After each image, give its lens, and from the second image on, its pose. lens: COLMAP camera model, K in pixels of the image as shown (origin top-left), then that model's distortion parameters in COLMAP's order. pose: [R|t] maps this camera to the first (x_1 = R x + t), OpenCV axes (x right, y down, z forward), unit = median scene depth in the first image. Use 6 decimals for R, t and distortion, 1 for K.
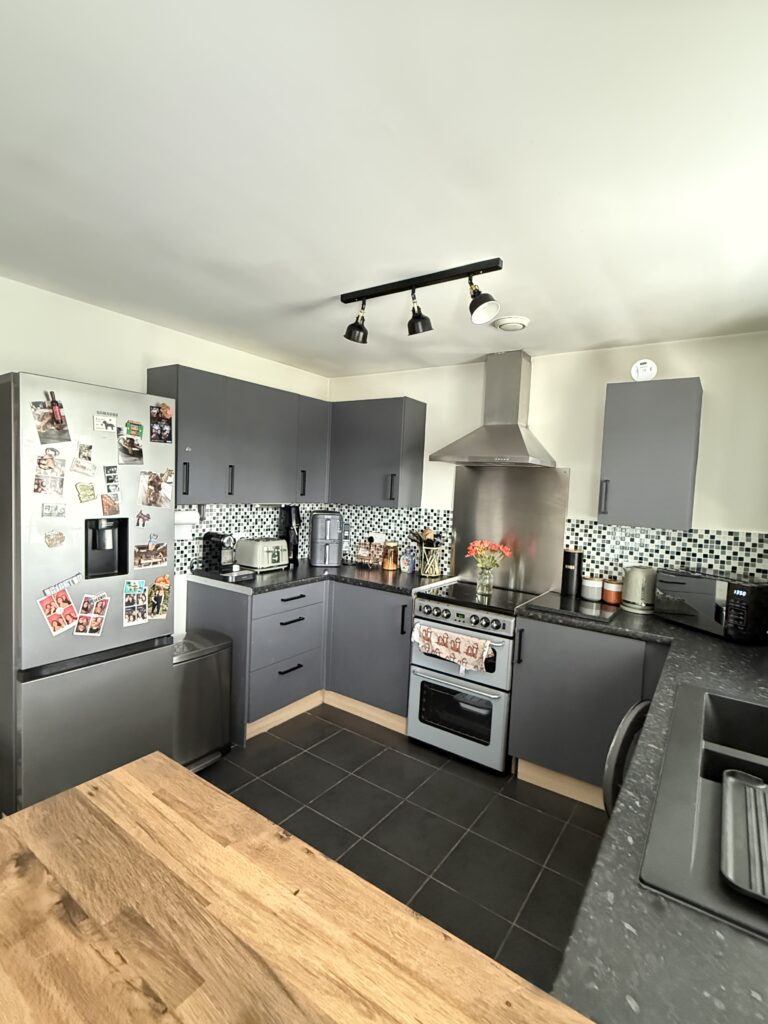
lens RADIAL K [[494.5, 0, 385.5], [0, 494.5, 514.5], [0, 0, 1]] dist [-0.000418, -0.000392]
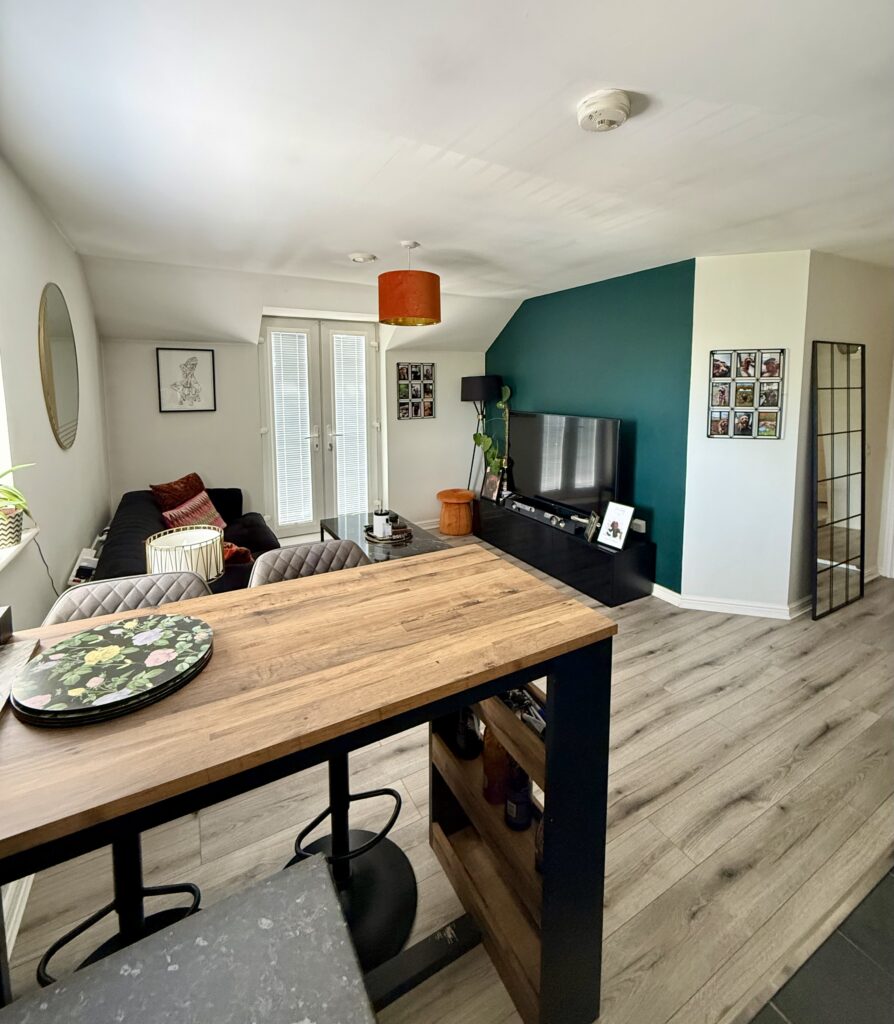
lens RADIAL K [[478.6, 0, 447.1], [0, 478.6, 418.4], [0, 0, 1]] dist [-0.002007, -0.000230]
pose [[-0.445976, 0.025564, -0.894680, 0.271449], [-0.070066, 0.995527, 0.063372, -0.025942], [0.892298, 0.090949, -0.442191, 0.384257]]
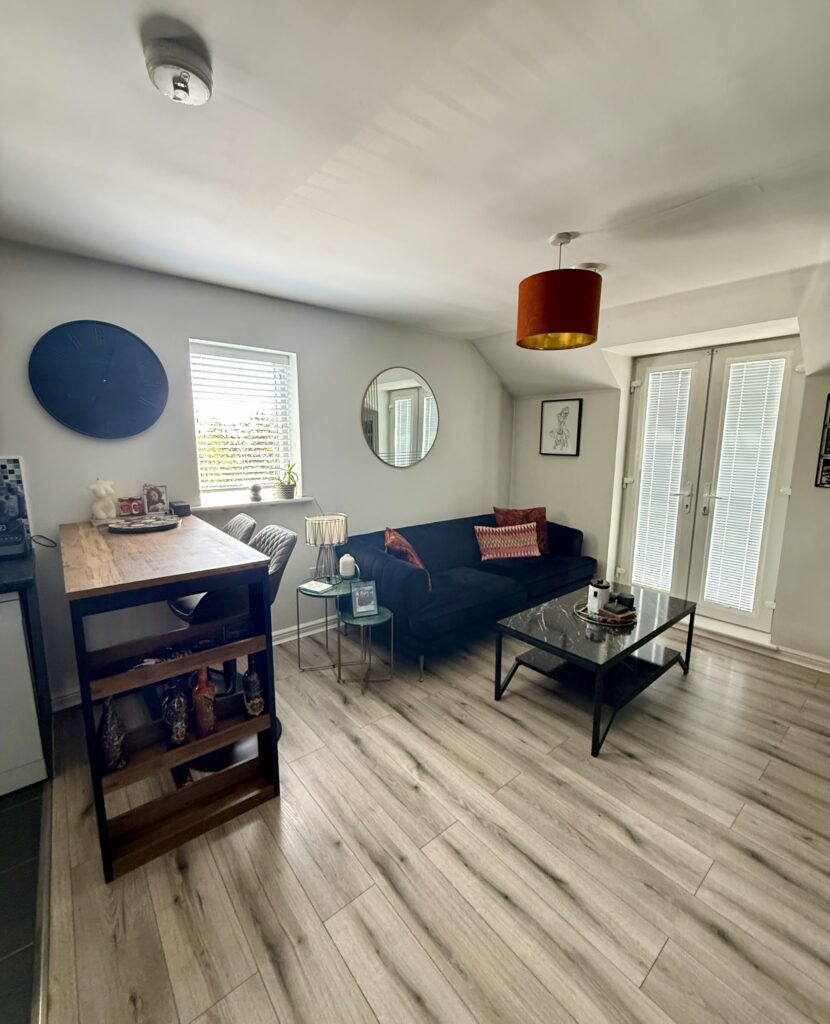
lens RADIAL K [[436.7, 0, 417.8], [0, 436.7, 515.6], [0, 0, 1]] dist [-0.008436, 0.000646]
pose [[-0.959988, -0.095312, 0.263323, -0.648239], [-0.031008, 0.970695, 0.238306, -0.043949], [-0.278320, 0.220606, -0.934811, 0.660922]]
